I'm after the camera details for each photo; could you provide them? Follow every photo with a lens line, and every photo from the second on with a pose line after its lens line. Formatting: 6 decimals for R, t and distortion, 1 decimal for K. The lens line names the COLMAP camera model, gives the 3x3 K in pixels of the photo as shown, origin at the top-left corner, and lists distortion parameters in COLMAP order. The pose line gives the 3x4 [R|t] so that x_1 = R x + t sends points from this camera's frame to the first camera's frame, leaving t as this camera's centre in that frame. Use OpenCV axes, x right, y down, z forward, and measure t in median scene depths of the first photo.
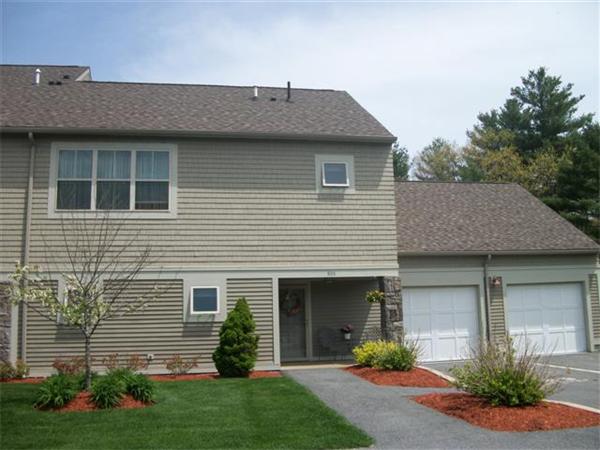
lens RADIAL K [[570.8, 0, 300.0], [0, 570.8, 225.0], [0, 0, 1]] dist [-0.163308, 0.103595]
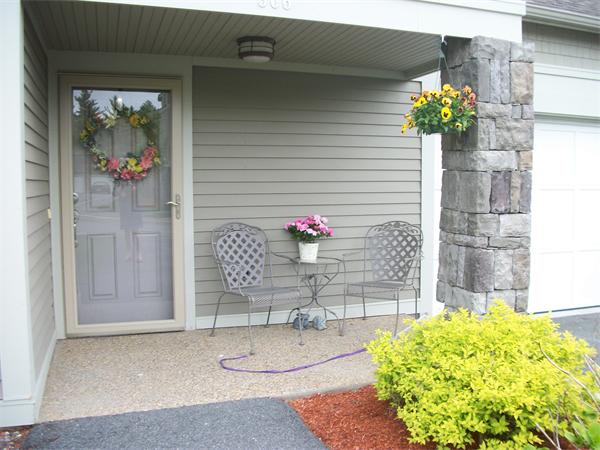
lens RADIAL K [[570.8, 0, 300.0], [0, 570.8, 225.0], [0, 0, 1]] dist [-0.163308, 0.103595]
pose [[0.988436, 0.013063, 0.151073, 0.033378], [-0.047307, 0.973122, 0.225377, 0.119025], [-0.144068, -0.229917, 0.962488, 0.748863]]
